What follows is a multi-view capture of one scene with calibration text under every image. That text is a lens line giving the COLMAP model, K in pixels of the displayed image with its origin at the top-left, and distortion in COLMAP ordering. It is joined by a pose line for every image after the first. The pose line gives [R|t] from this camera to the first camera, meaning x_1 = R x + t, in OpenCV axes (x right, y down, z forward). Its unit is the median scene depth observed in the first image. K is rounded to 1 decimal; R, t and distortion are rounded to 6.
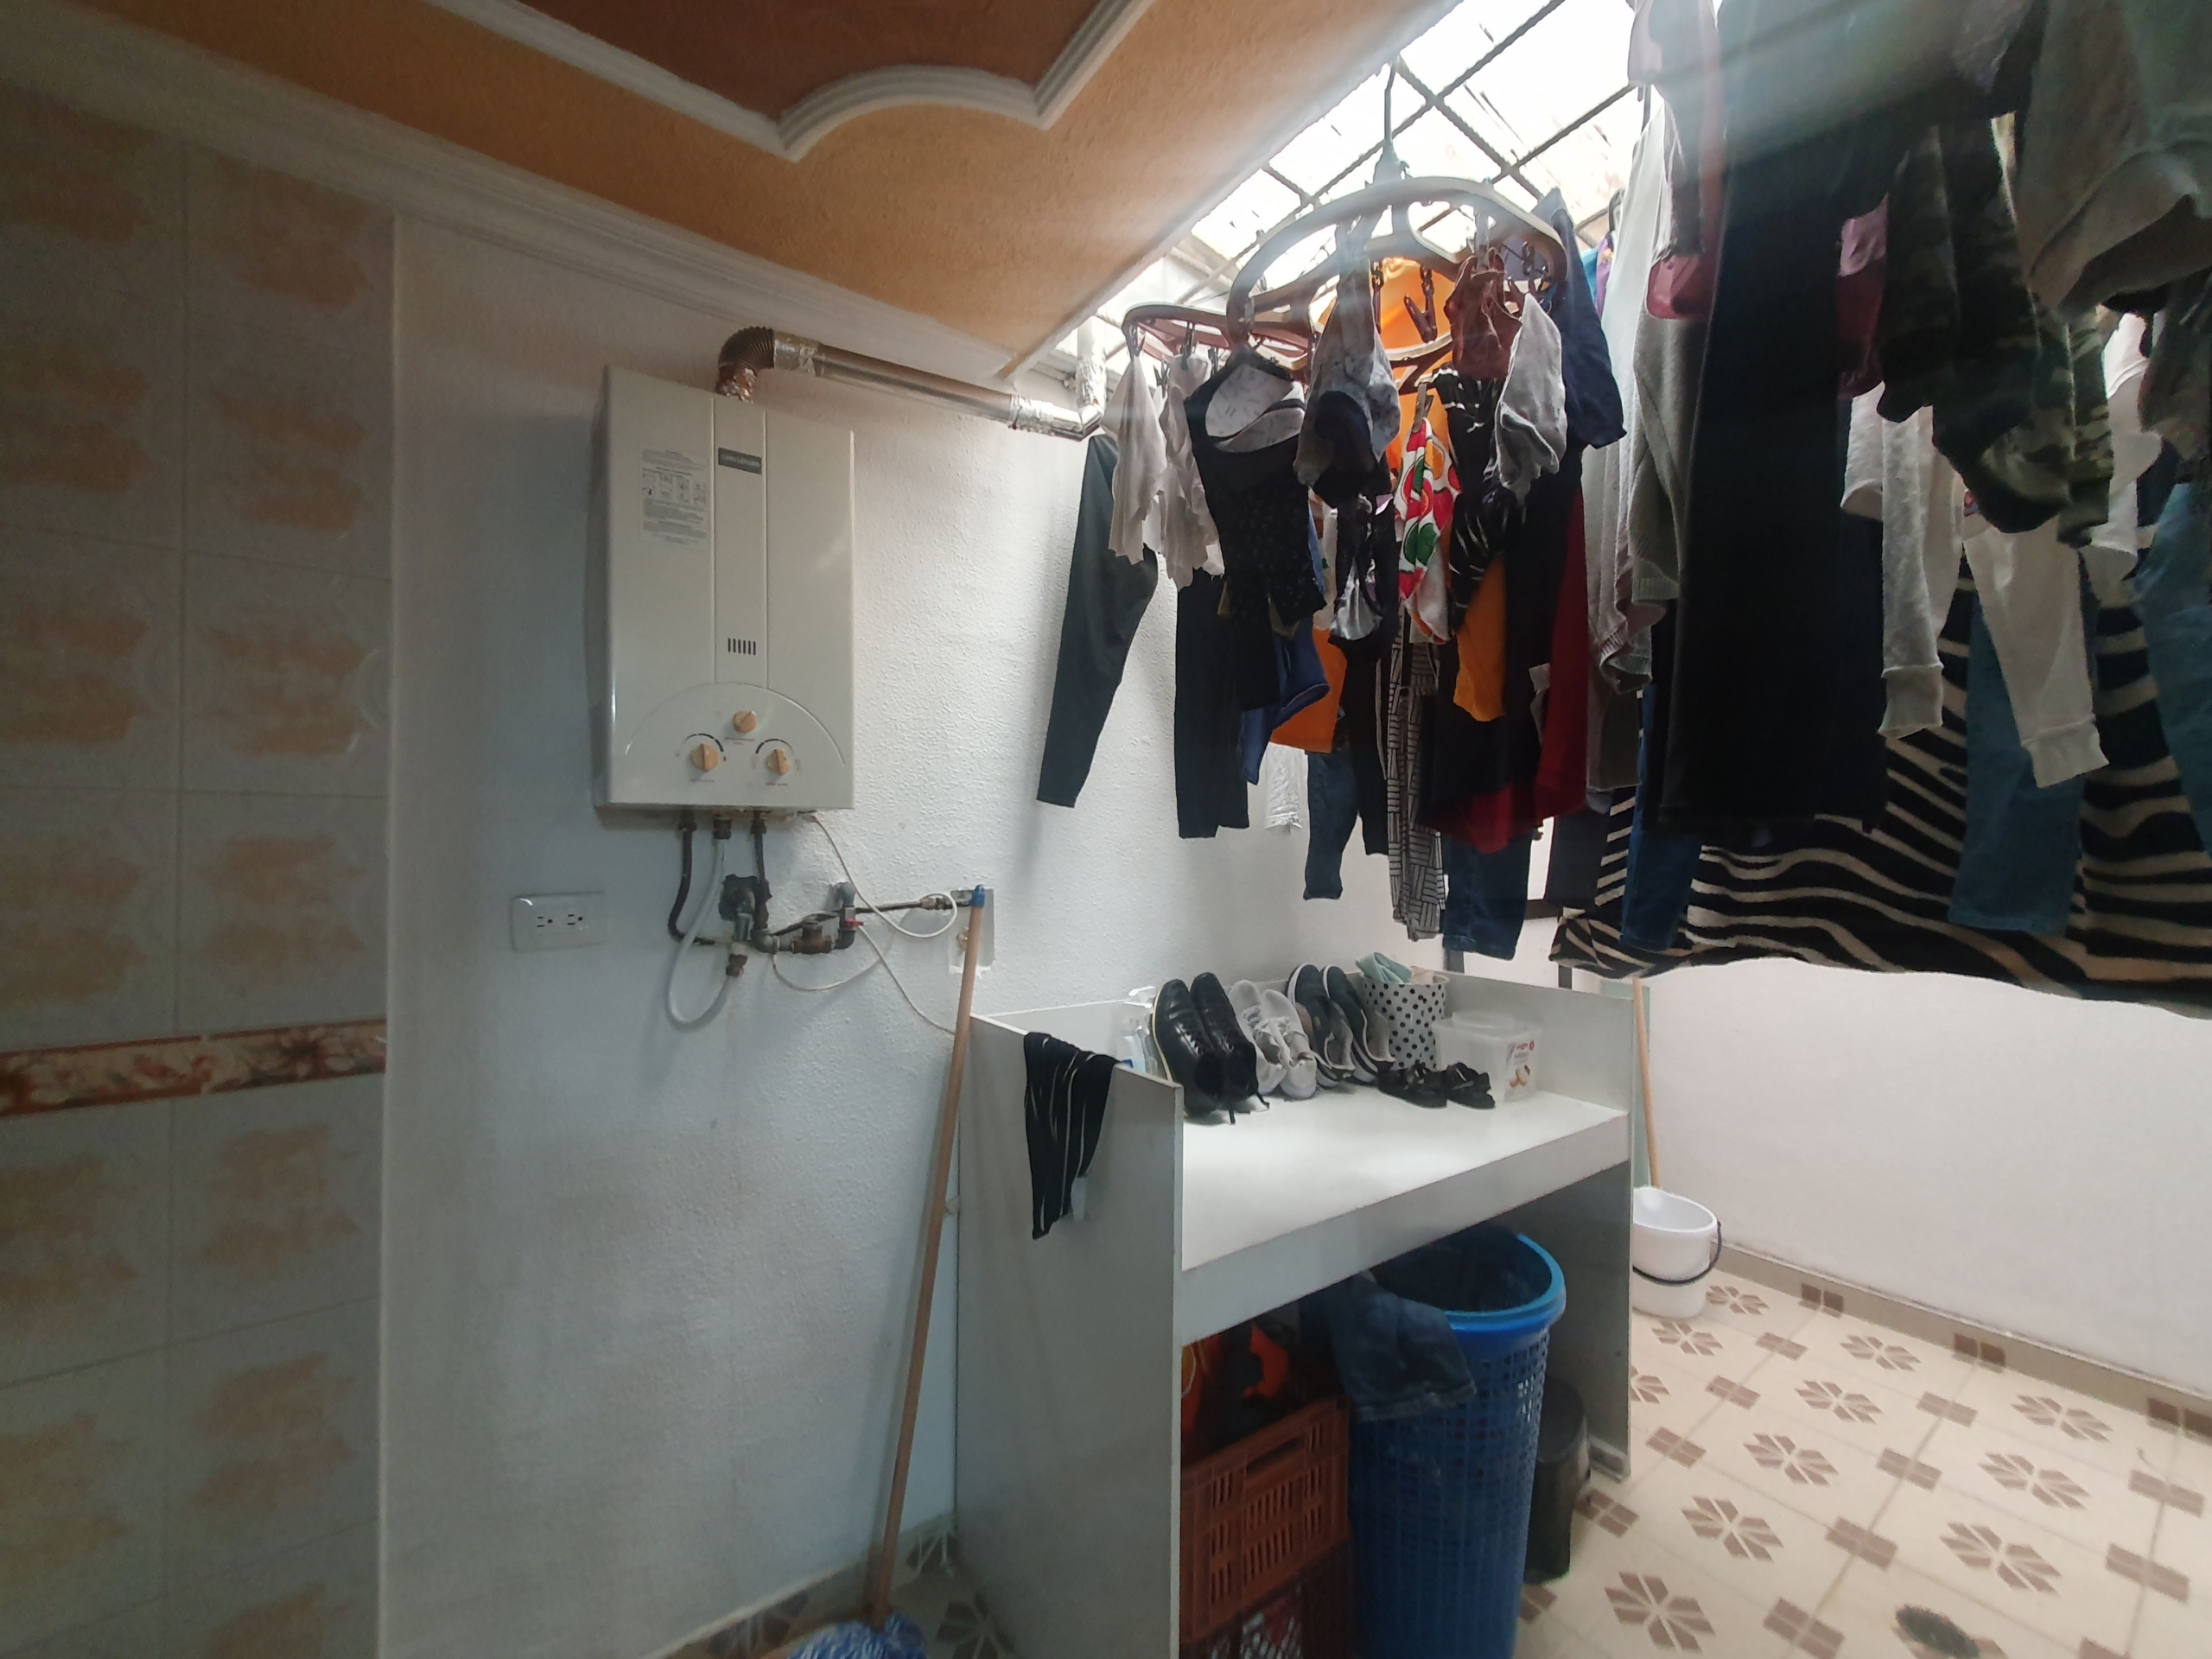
lens RADIAL K [[871.8, 0, 1105.1], [0, 871.8, 828.0], [0, 0, 1]] dist [0.001119, 0.000635]
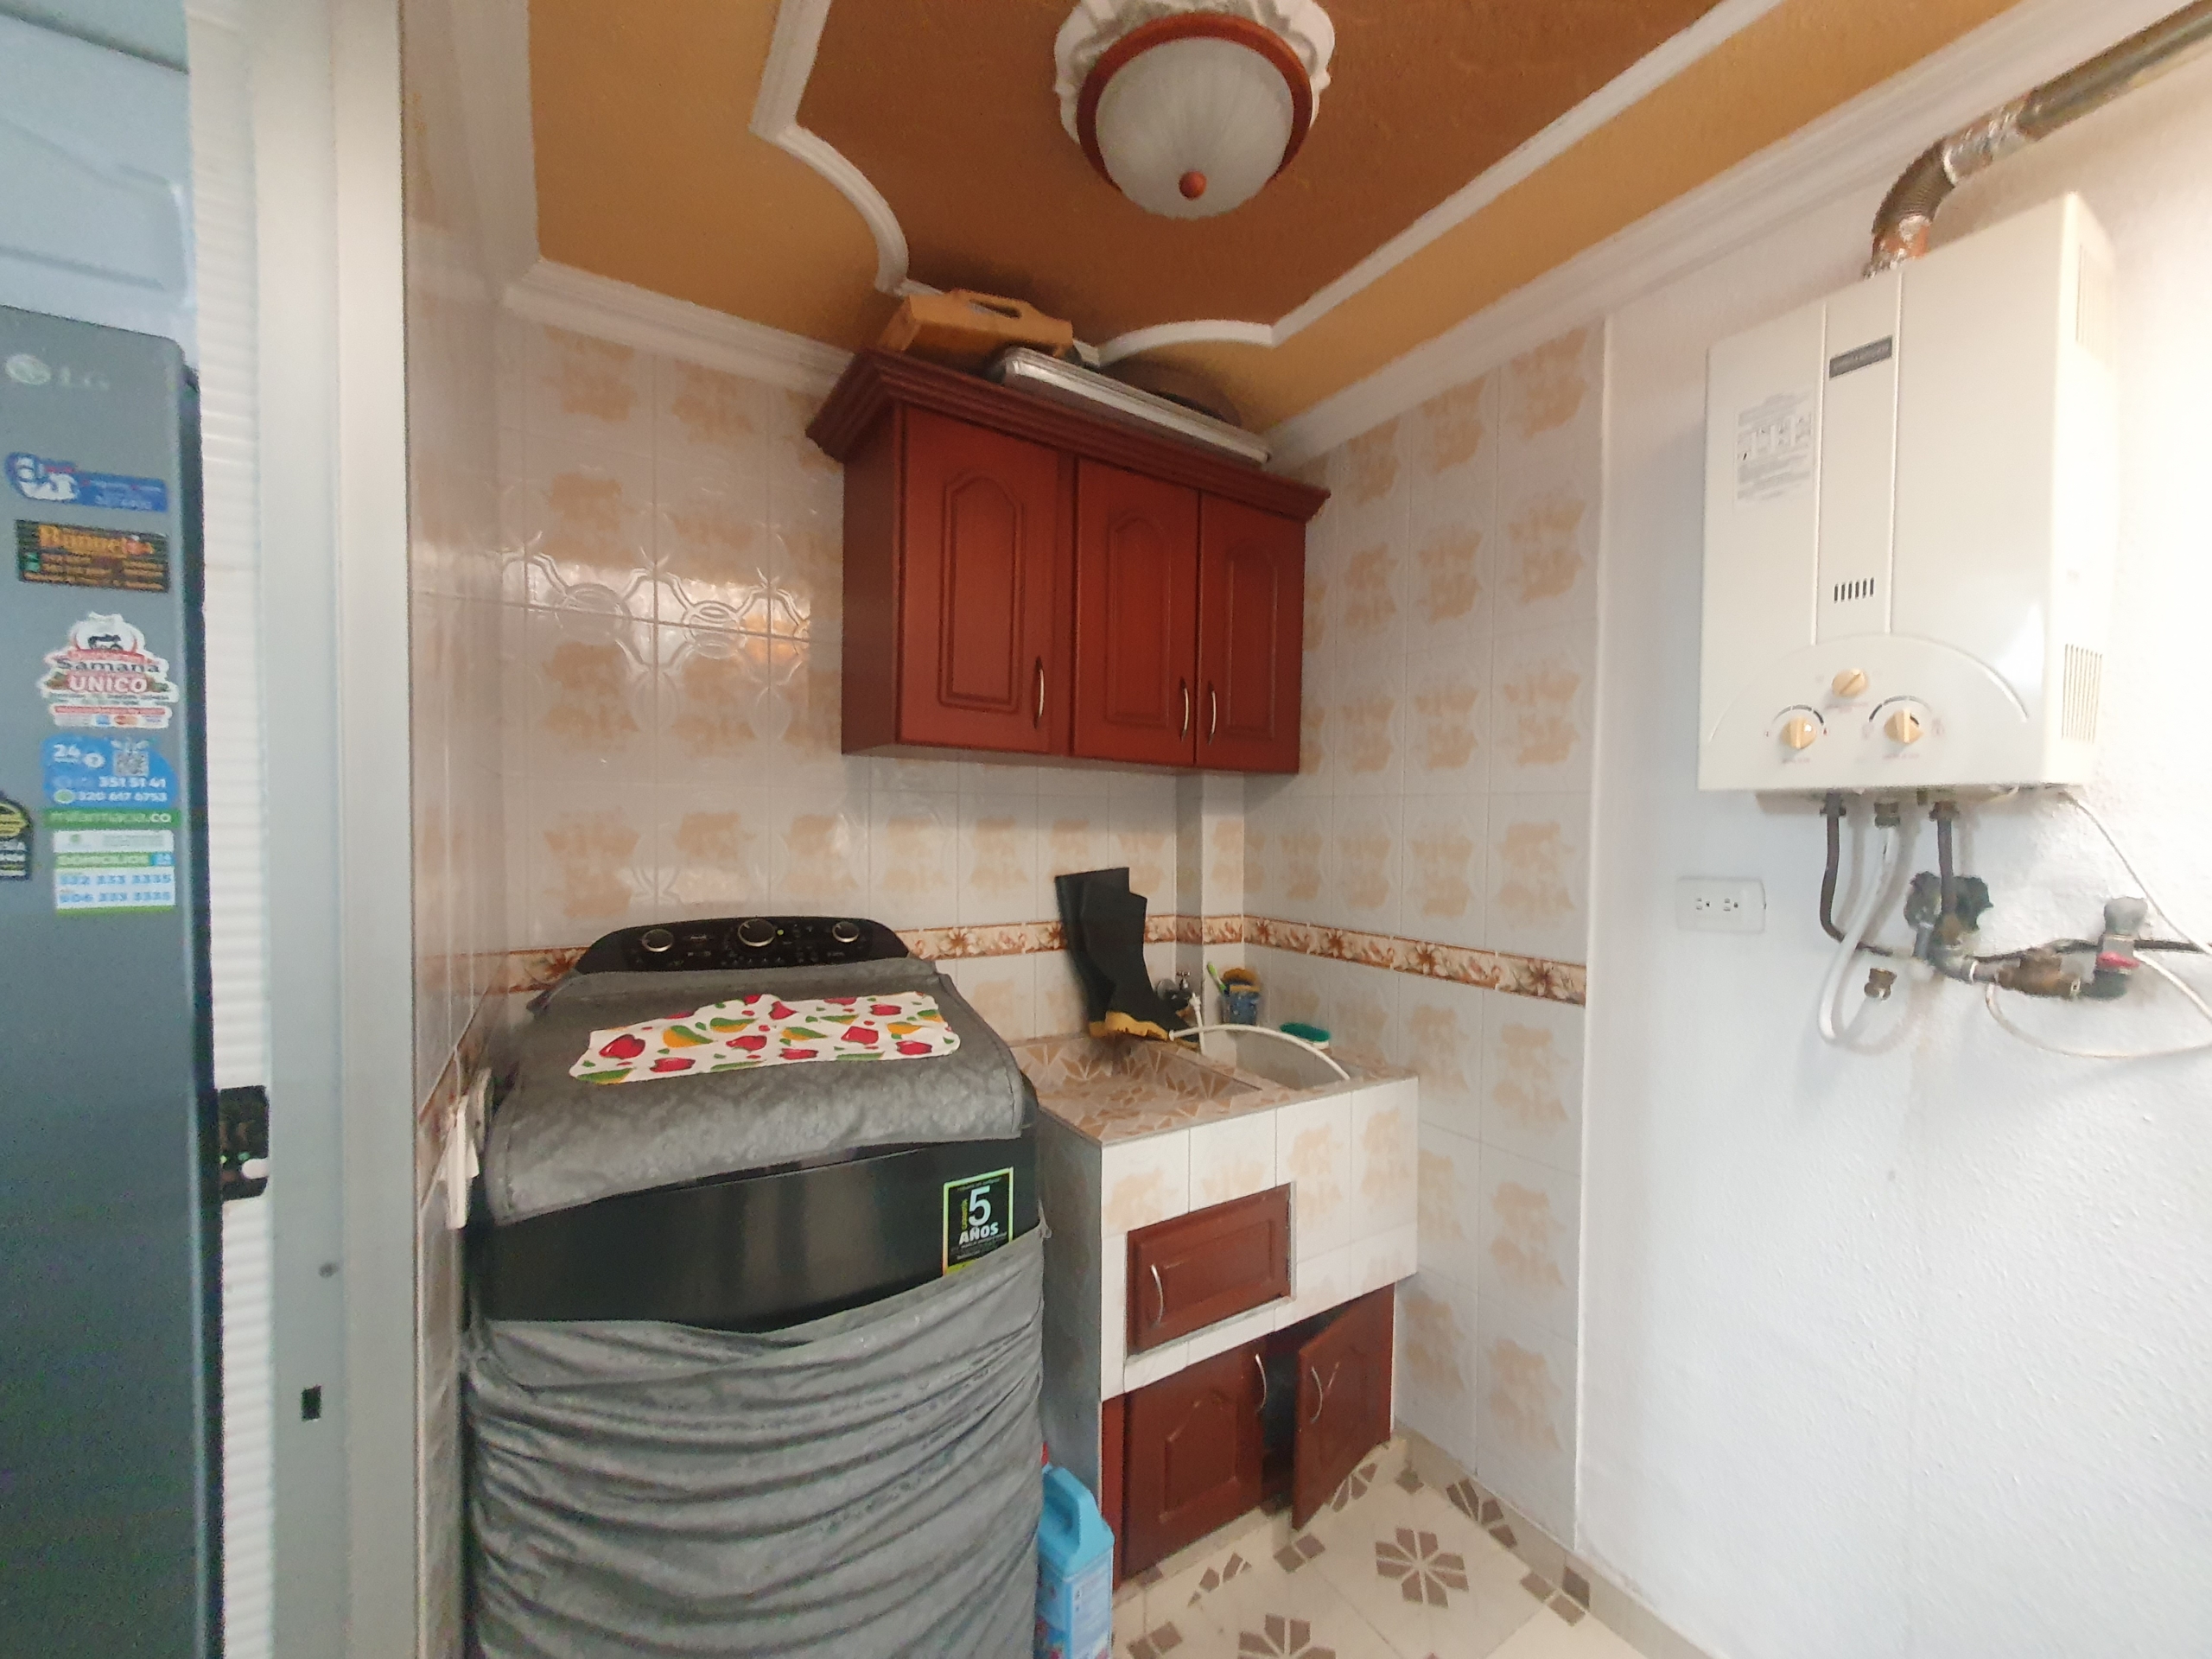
lens RADIAL K [[871.8, 0, 1106.8], [0, 871.8, 847.5], [0, 0, 1]] dist [0.001119, 0.000635]
pose [[-0.075553, 0.028509, -0.996734, 0.480245], [0.006174, 0.999585, 0.028123, 0.005552], [0.997123, -0.004029, -0.075697, 0.384567]]
